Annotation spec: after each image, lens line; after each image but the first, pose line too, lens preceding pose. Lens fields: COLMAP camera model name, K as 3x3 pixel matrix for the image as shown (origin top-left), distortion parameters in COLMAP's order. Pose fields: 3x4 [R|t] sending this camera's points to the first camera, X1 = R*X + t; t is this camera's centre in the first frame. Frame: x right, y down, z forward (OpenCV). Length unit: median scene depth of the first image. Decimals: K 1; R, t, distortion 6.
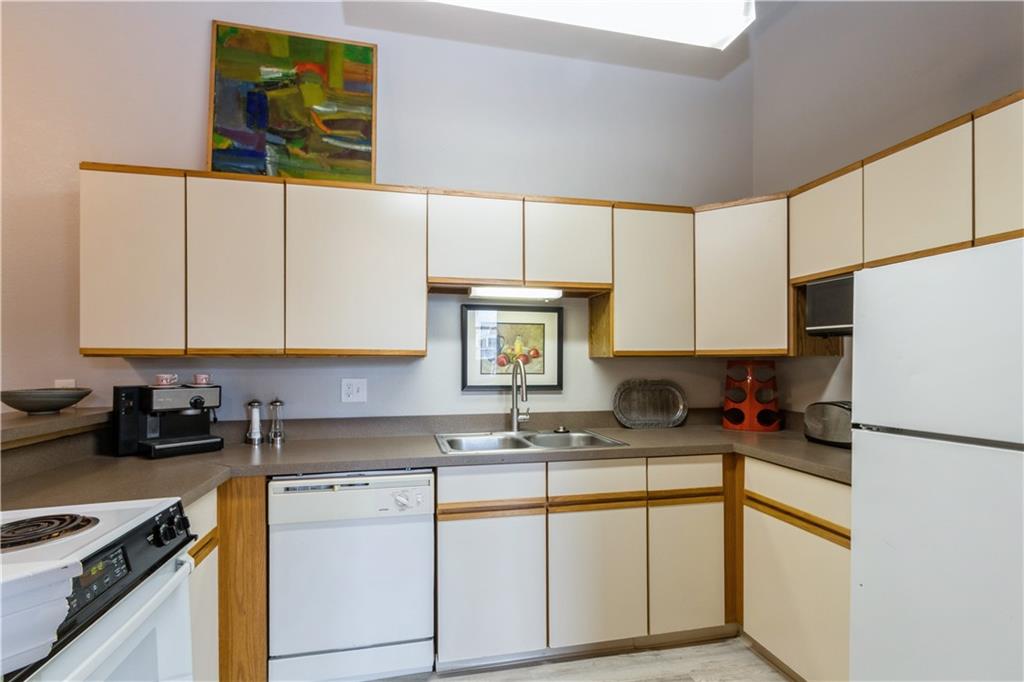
lens RADIAL K [[476.2, 0, 513.7], [0, 476.2, 349.2], [0, 0, 1]] dist [0.001533, 0.000015]
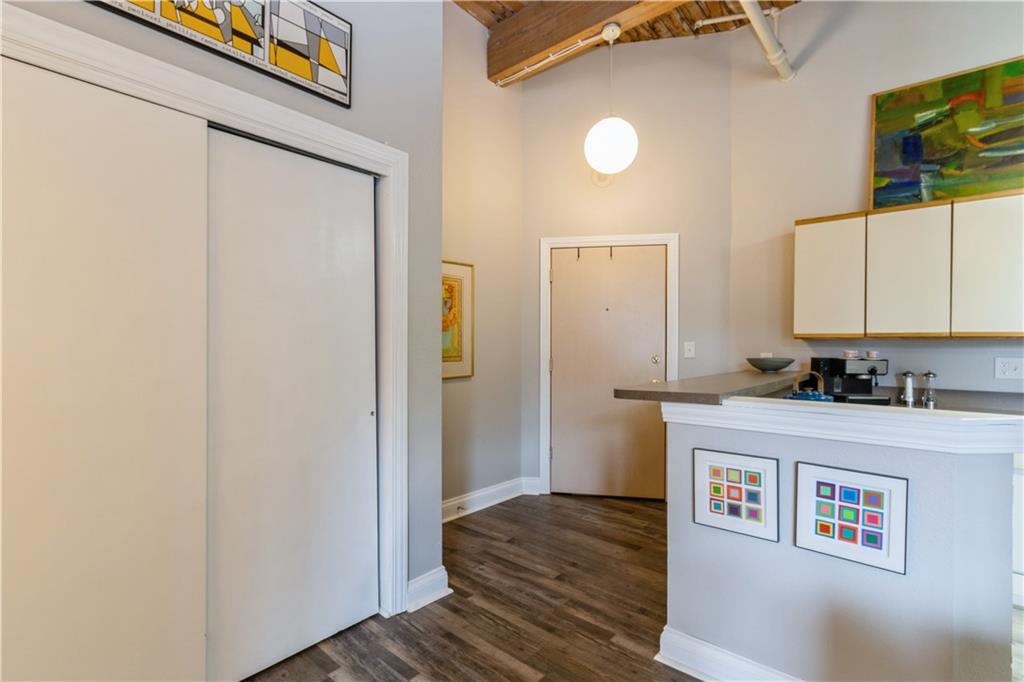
lens RADIAL K [[476.2, 0, 507.9], [0, 476.2, 342.9], [0, 0, 1]] dist [0.001533, 0.000015]
pose [[0.590911, 0.004638, -0.806724, -0.136814], [0.013162, 0.999795, 0.015388, -0.007294], [0.806630, -0.019711, 0.590728, -0.667458]]
